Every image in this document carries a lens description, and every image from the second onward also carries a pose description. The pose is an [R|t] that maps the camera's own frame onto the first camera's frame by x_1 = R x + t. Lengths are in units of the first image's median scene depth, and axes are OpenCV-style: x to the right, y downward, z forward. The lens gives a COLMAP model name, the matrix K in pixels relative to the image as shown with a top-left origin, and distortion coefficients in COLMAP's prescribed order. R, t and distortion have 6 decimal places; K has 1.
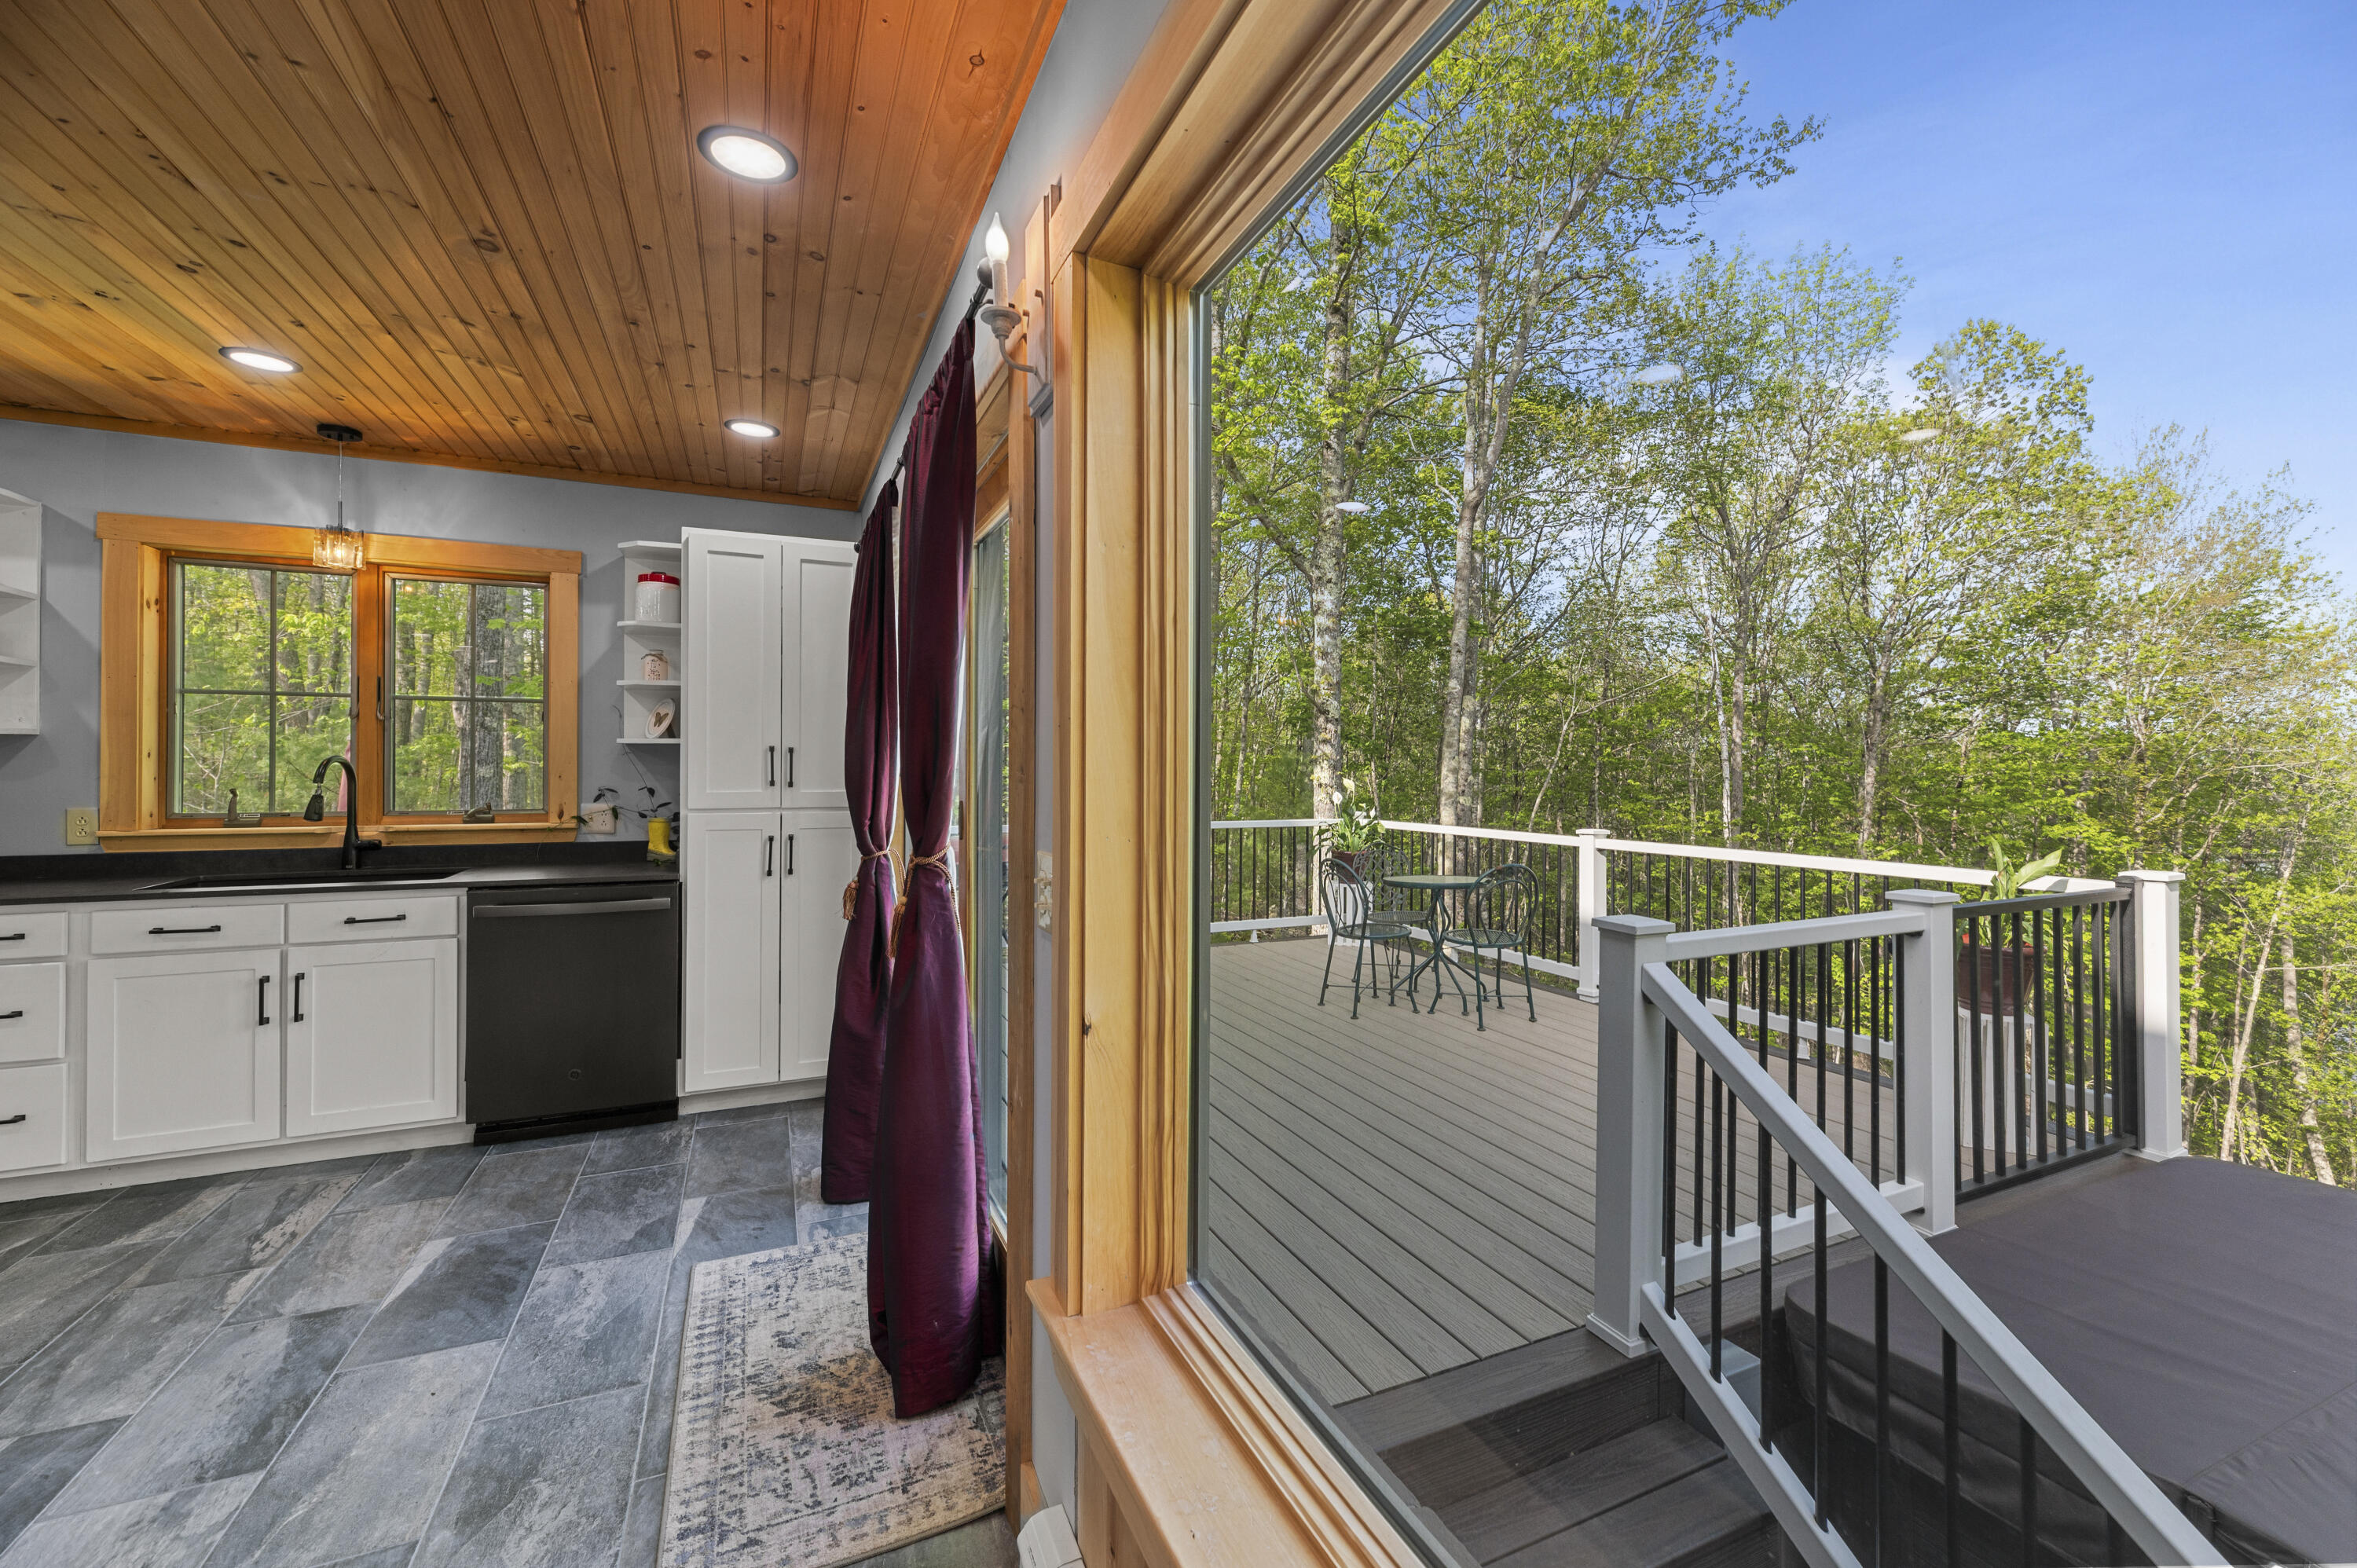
lens RADIAL K [[957.0, 0, 1194.1], [0, 957.0, 764.7], [0, 0, 1]] dist [0.000329, -0.000135]
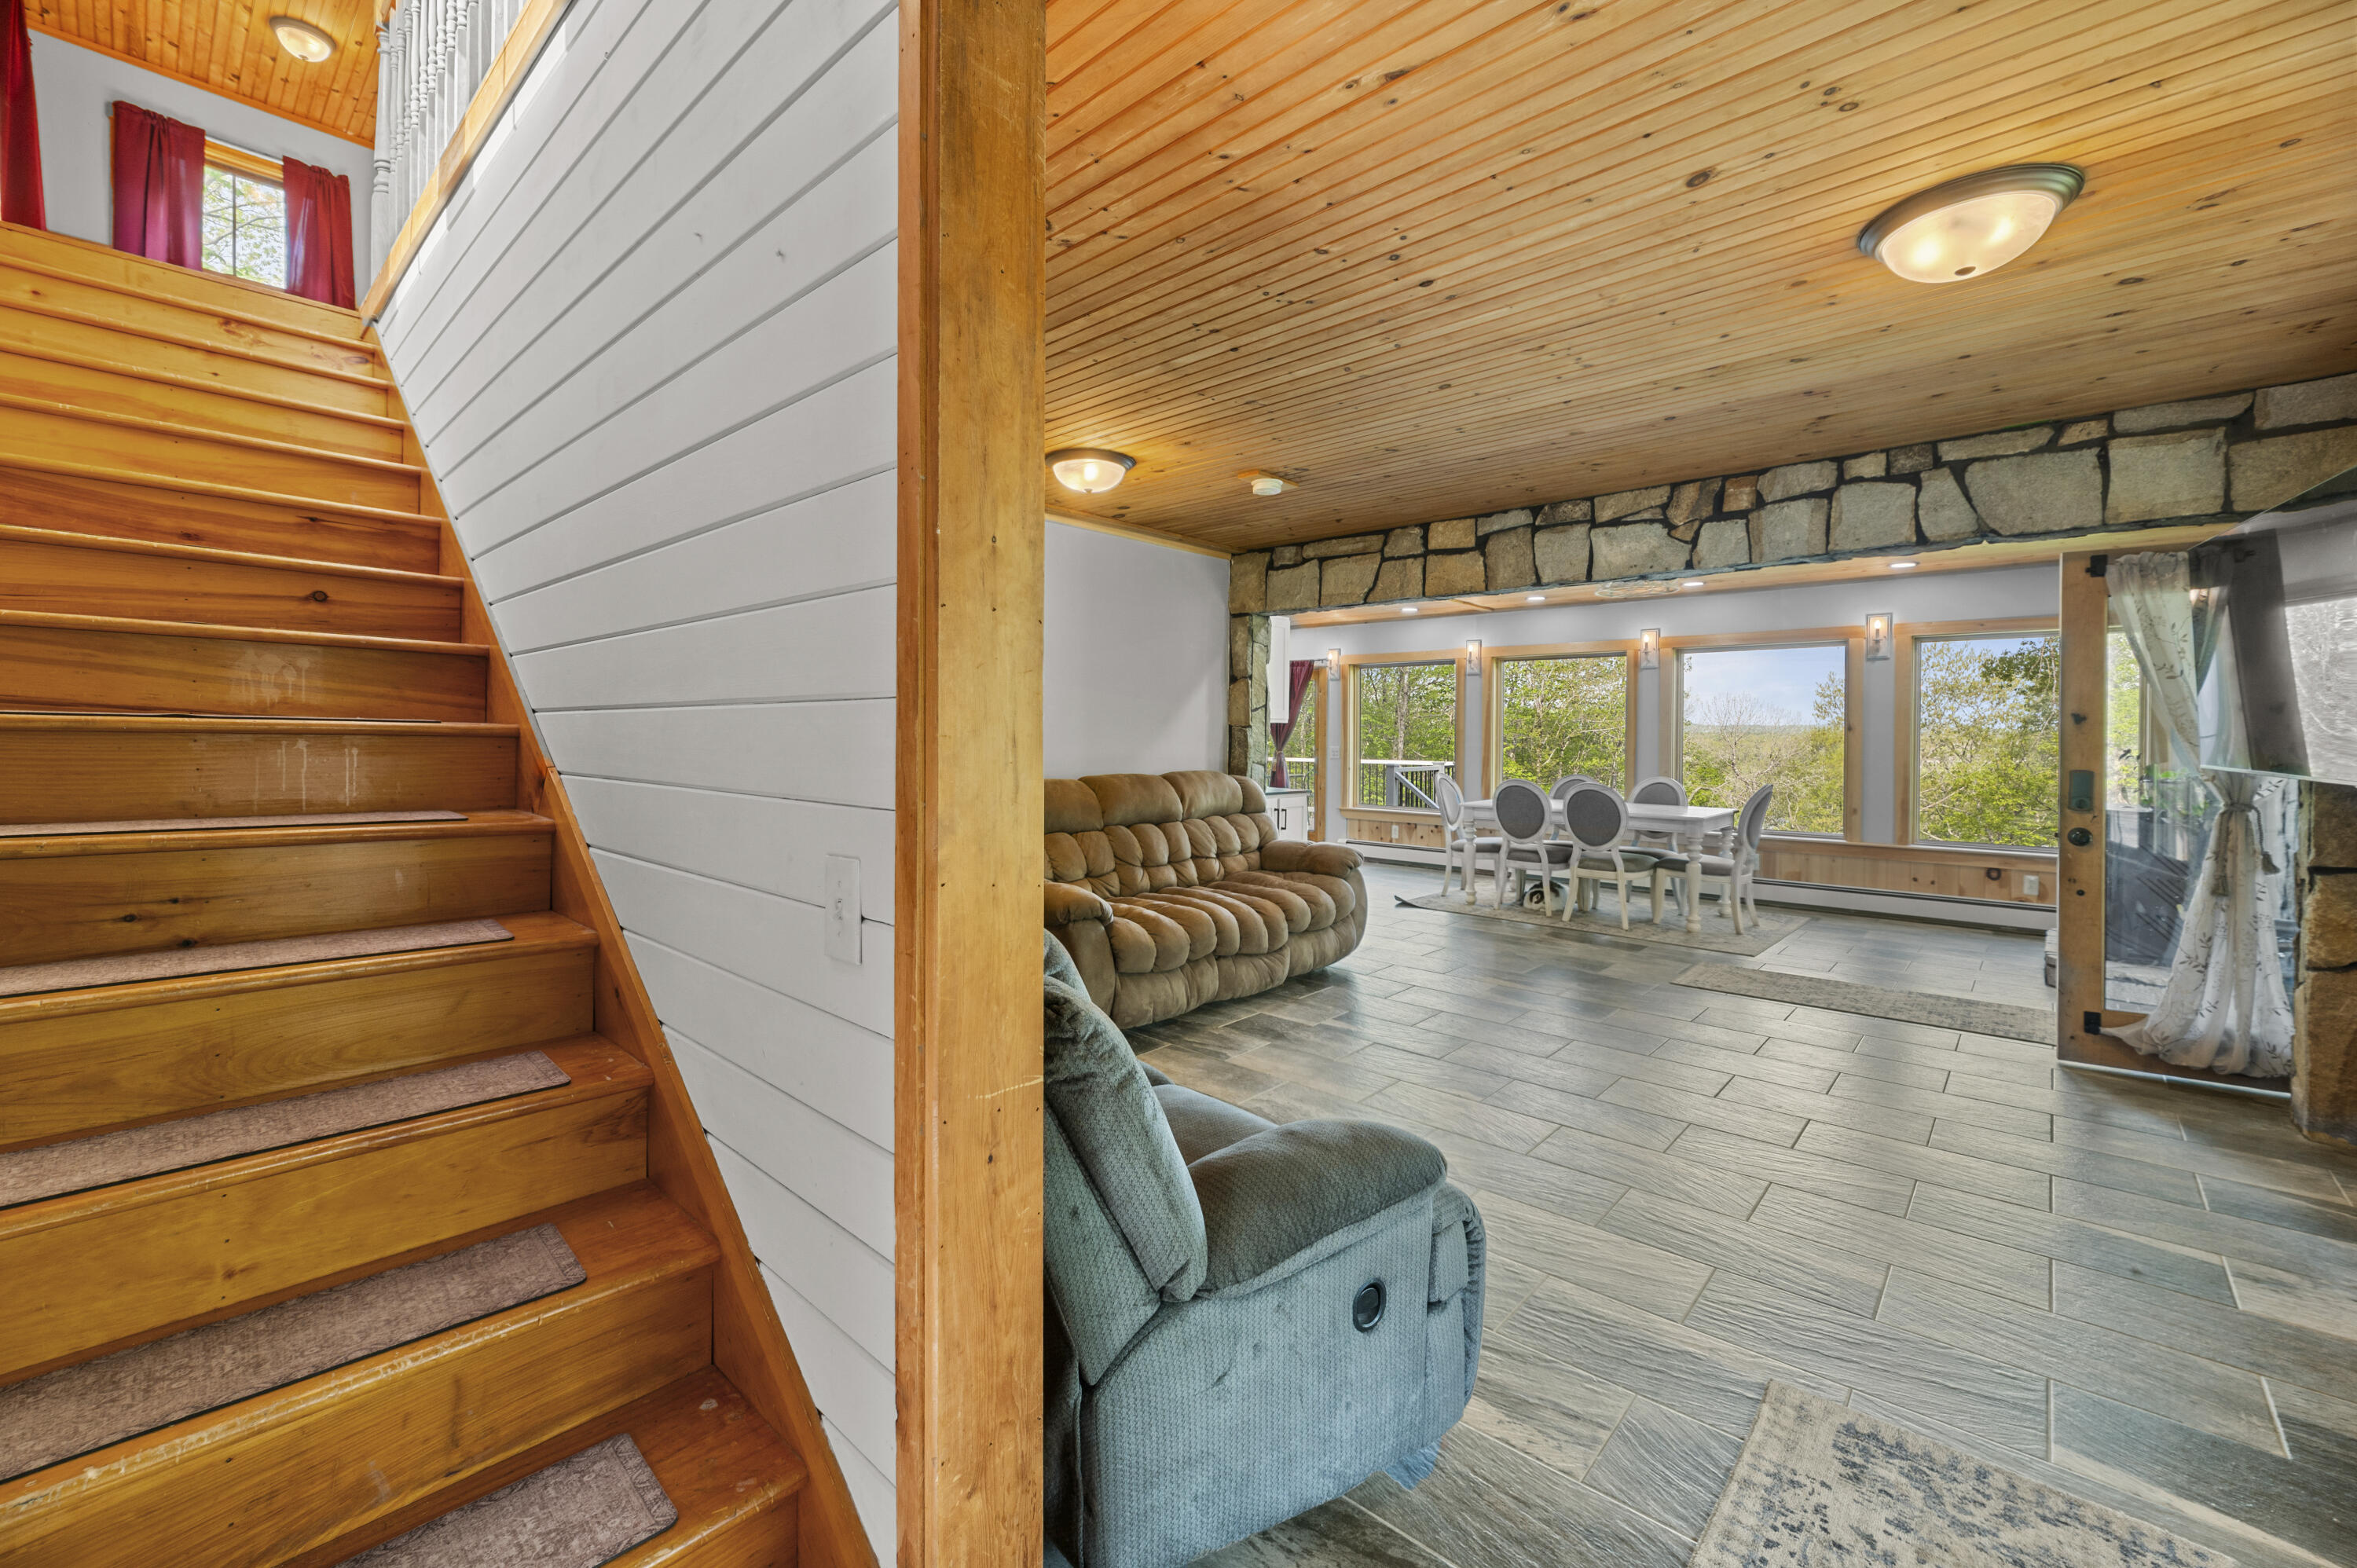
lens RADIAL K [[953.4, 0, 1180.6], [0, 953.4, 744.0], [0, 0, 1]] dist [0.001493, 0.000373]
pose [[0.920646, -0.004488, 0.390372, -1.734390], [-0.002714, 0.999836, 0.017894, -0.020098], [-0.390388, -0.017534, 0.920483, -2.183355]]
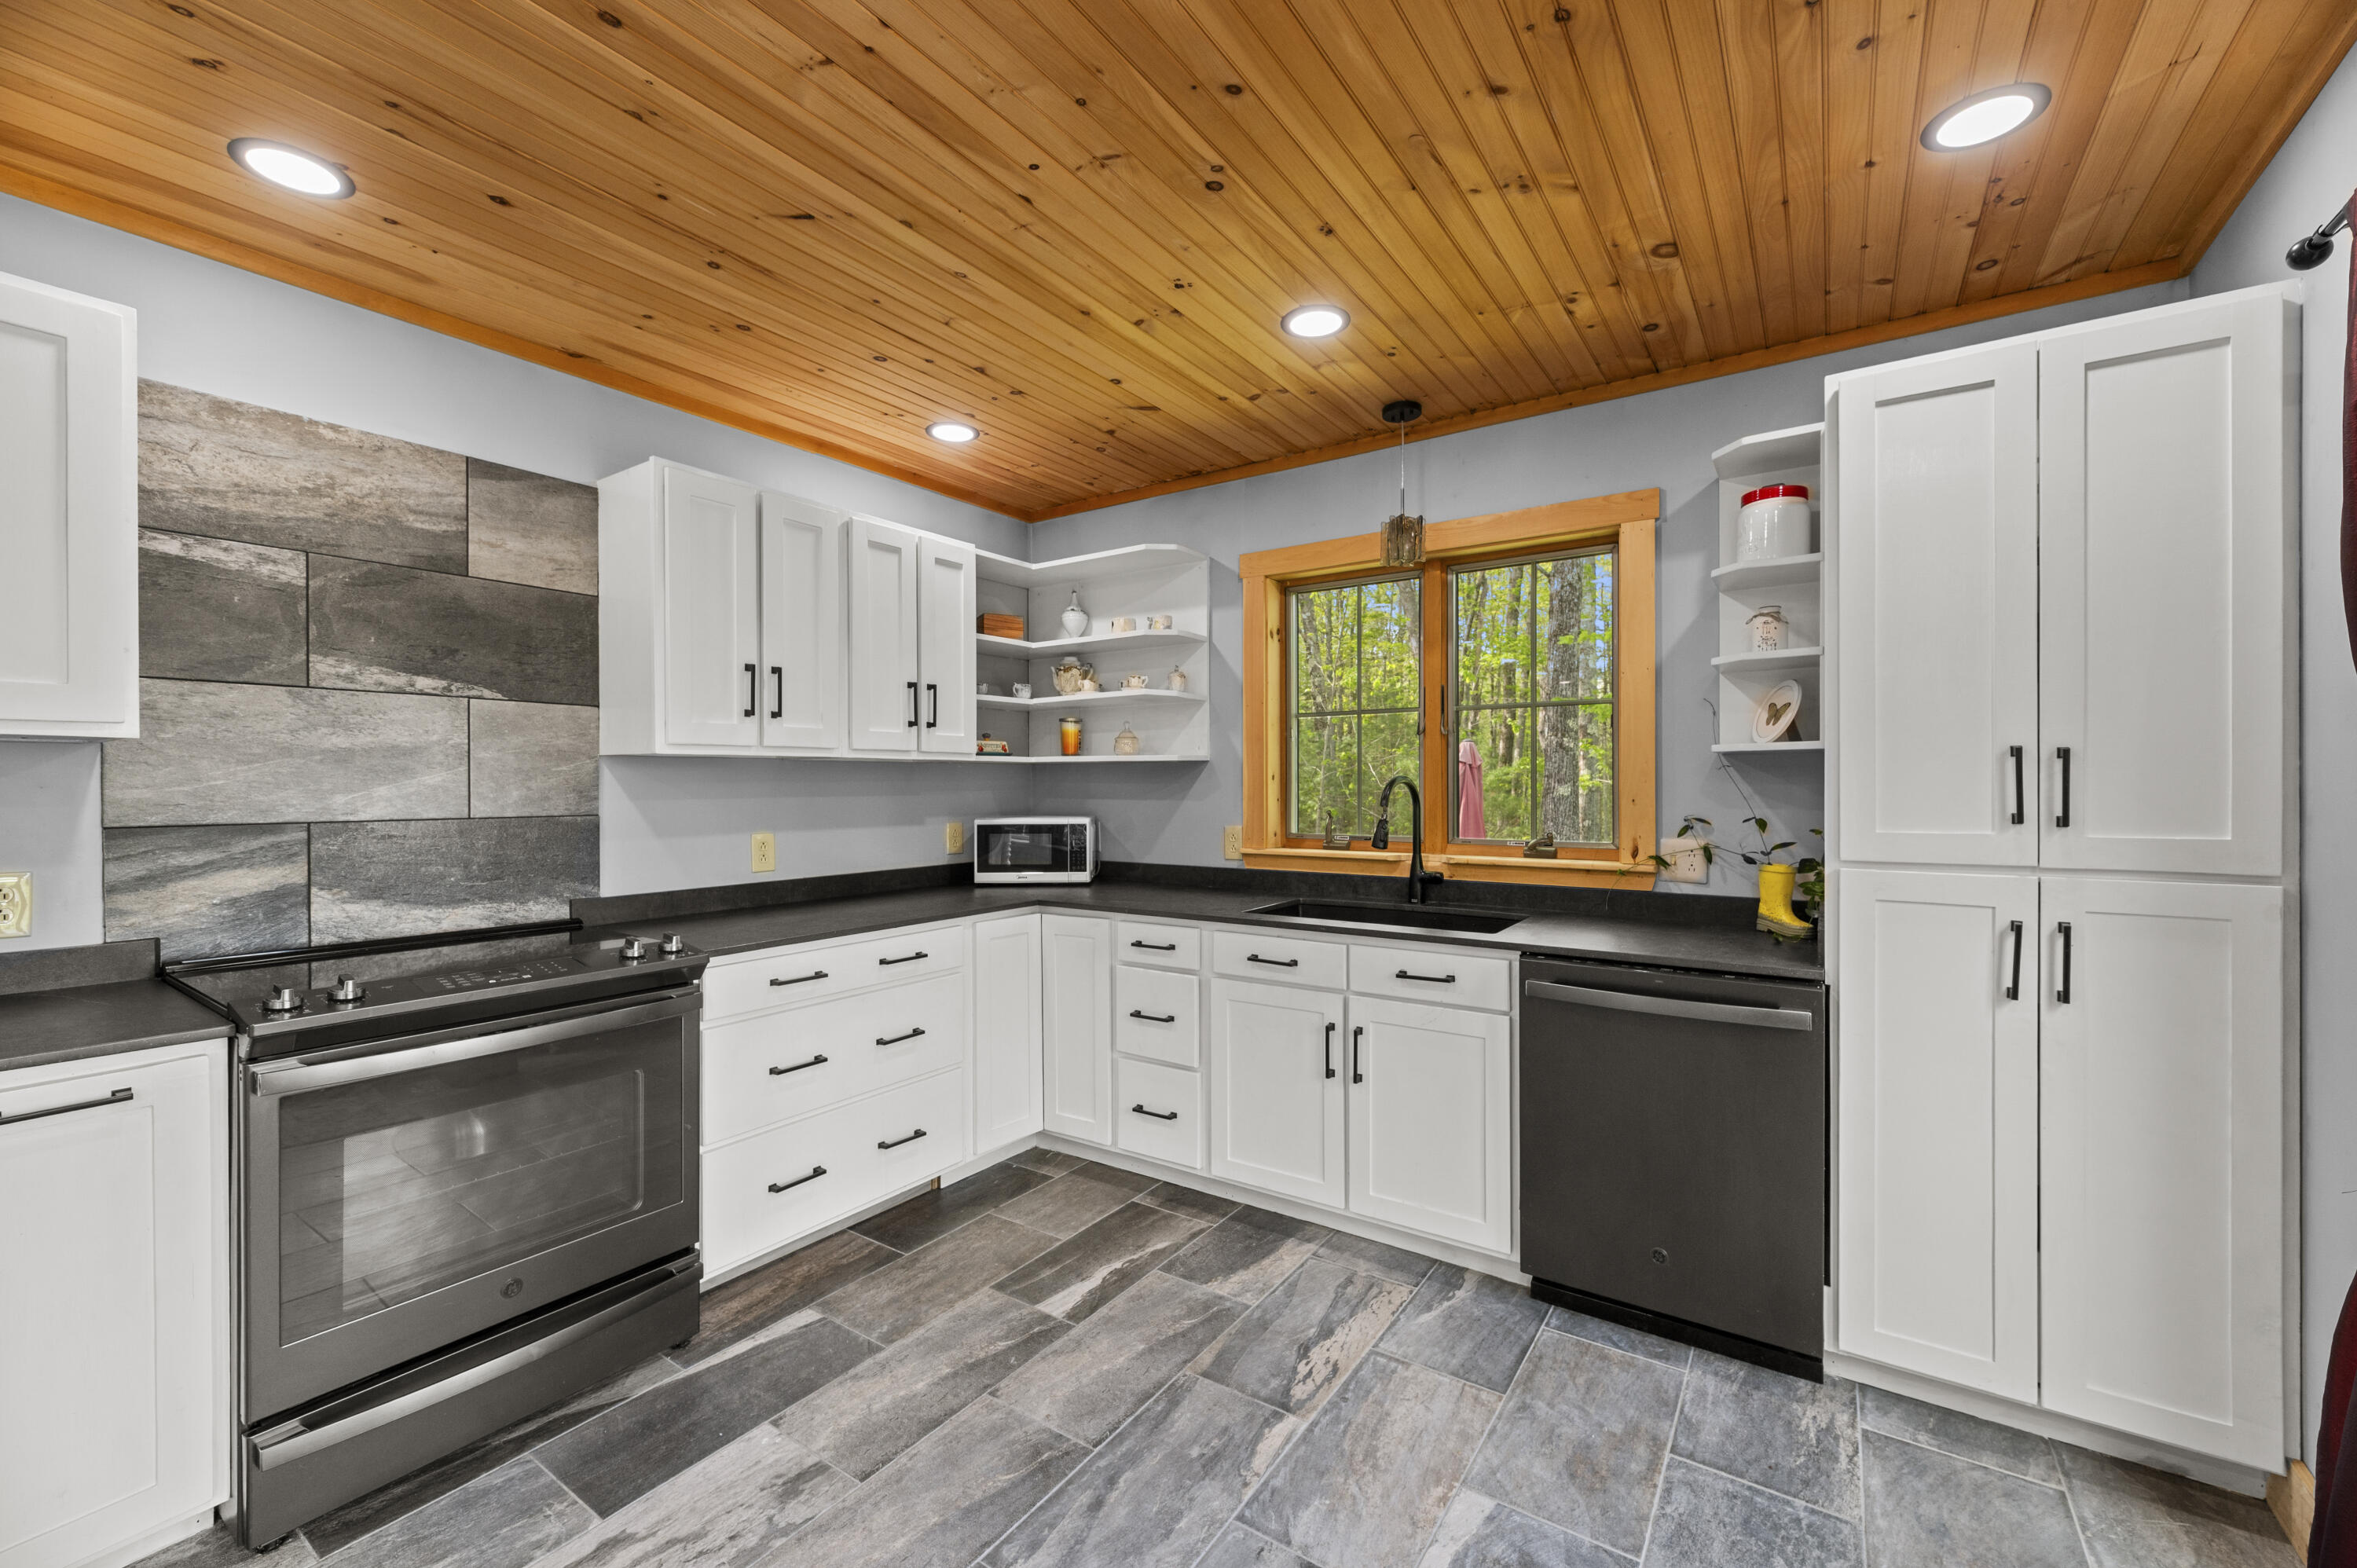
lens RADIAL K [[942.1, 0, 1185.6], [0, 942.1, 787.3], [0, 0, 1]] dist [0.002218, 0.000078]
pose [[0.519274, -0.002681, -0.854604, -0.262276], [0.007515, 0.999971, 0.001429, -0.001563], [0.854575, -0.007165, 0.519279, 0.389410]]
